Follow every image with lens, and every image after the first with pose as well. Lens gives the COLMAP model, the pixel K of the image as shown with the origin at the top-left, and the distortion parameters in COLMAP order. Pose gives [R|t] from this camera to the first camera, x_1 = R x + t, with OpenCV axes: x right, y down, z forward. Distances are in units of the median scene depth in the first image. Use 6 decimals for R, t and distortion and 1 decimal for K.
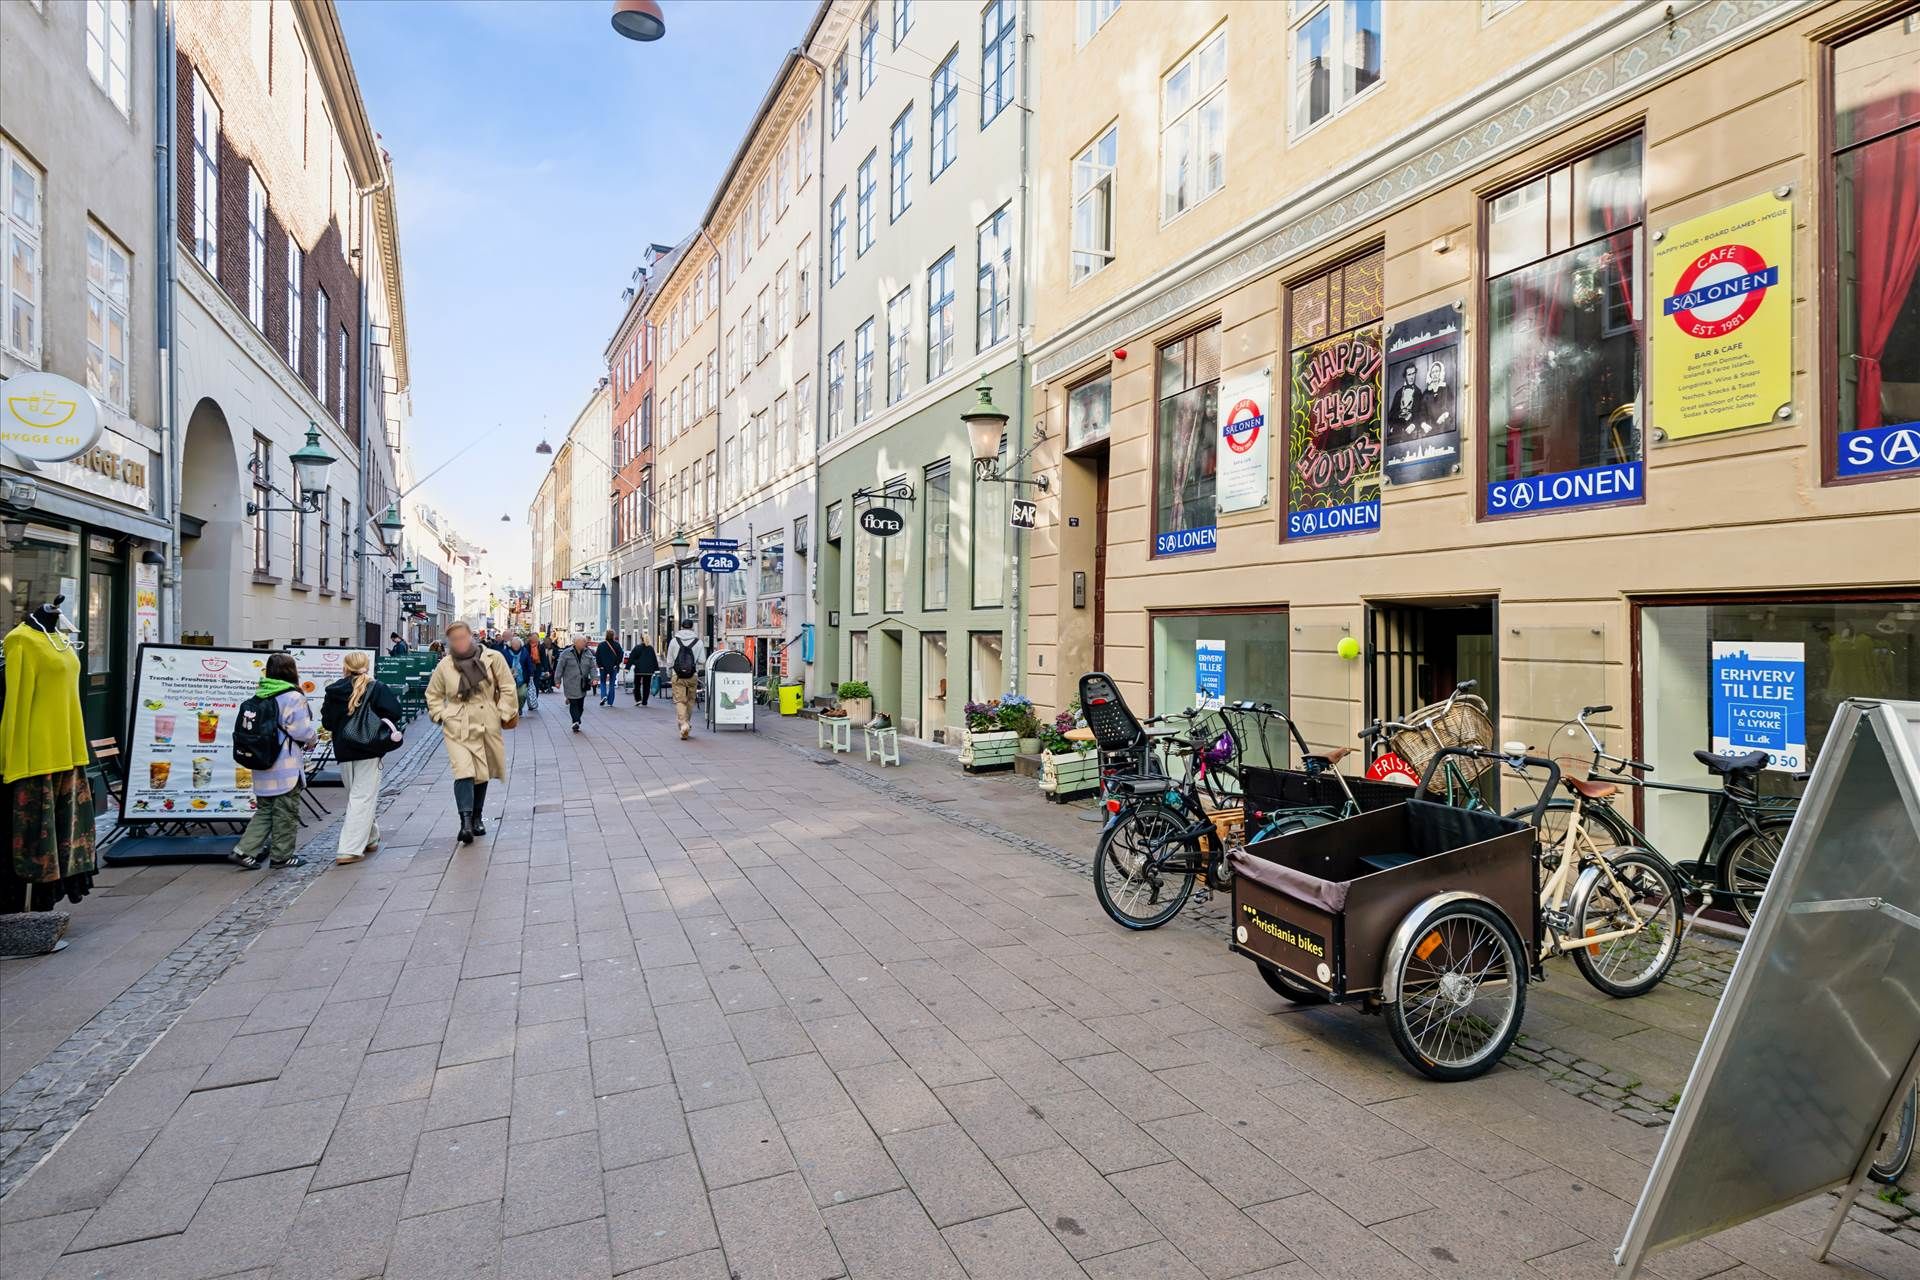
lens RADIAL K [[1015.2, 0, 970.8], [0, 1015.2, 609.1], [0, 0, 1]] dist [-0.001728, 0.000861]
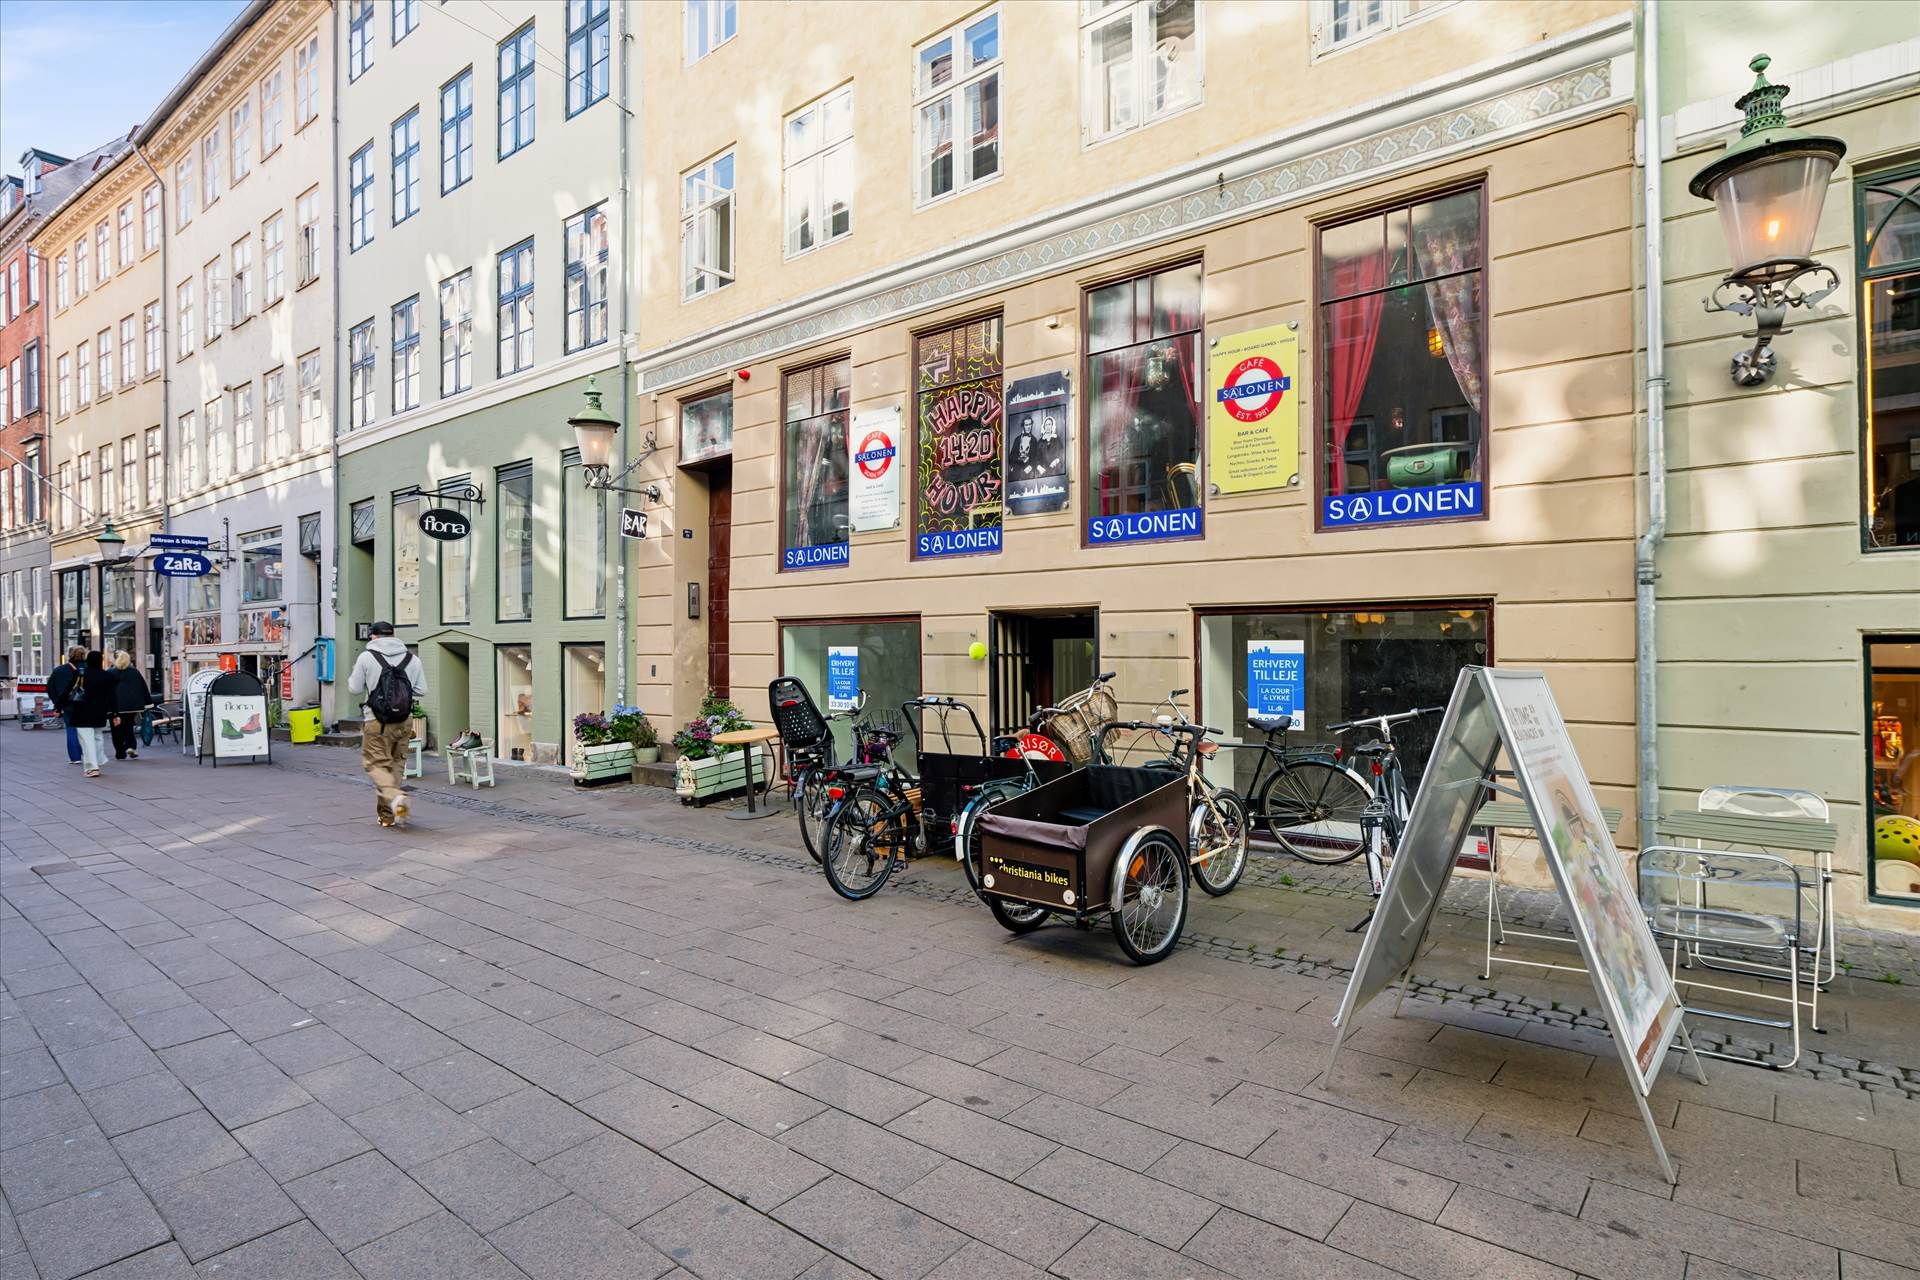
lens RADIAL K [[1015.2, 0, 948.3], [0, 1015.2, 640.1], [0, 0, 1]] dist [-0.001728, 0.000861]
pose [[0.891257, -0.010951, 0.453367, -0.210960], [0.002274, 0.999804, 0.019678, 0.002337], [-0.453494, -0.016507, 0.891107, -0.045107]]
